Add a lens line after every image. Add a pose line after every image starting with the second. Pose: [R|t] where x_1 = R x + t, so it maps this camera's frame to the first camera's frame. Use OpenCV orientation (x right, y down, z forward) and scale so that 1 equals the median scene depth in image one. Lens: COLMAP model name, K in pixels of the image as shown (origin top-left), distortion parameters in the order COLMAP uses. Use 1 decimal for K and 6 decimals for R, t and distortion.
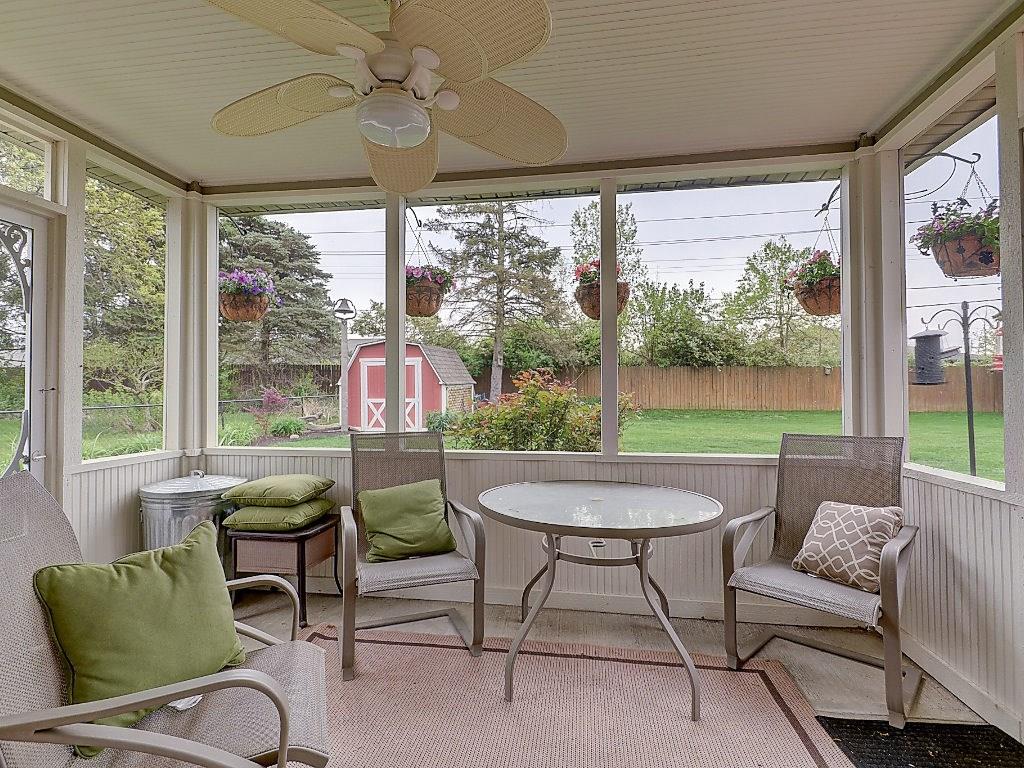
lens RADIAL K [[498.2, 0, 508.4], [0, 498.2, 381.2], [0, 0, 1]] dist [0.013848, -0.000512]
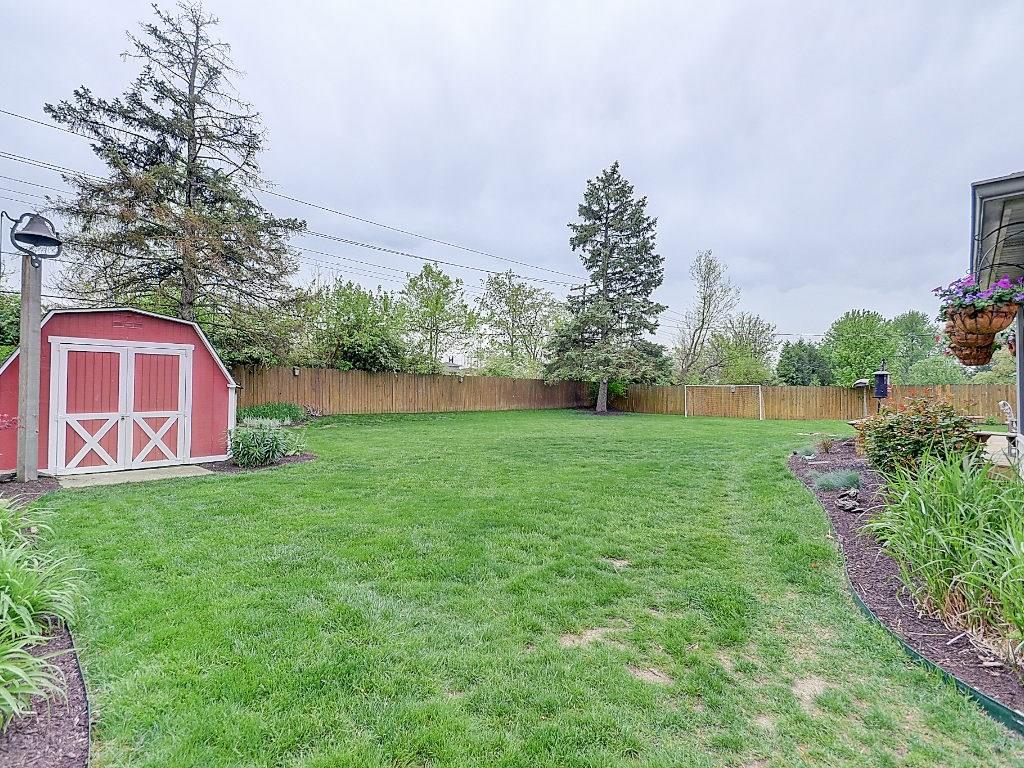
lens RADIAL K [[492.9, 0, 505.5], [0, 492.9, 383.1], [0, 0, 1]] dist [0.001563, 0.000123]
pose [[0.551158, 0.020813, 0.834141, -0.327134], [-0.022118, 0.999702, -0.010330, -0.001094], [-0.834107, -0.012756, 0.551454, 0.227553]]
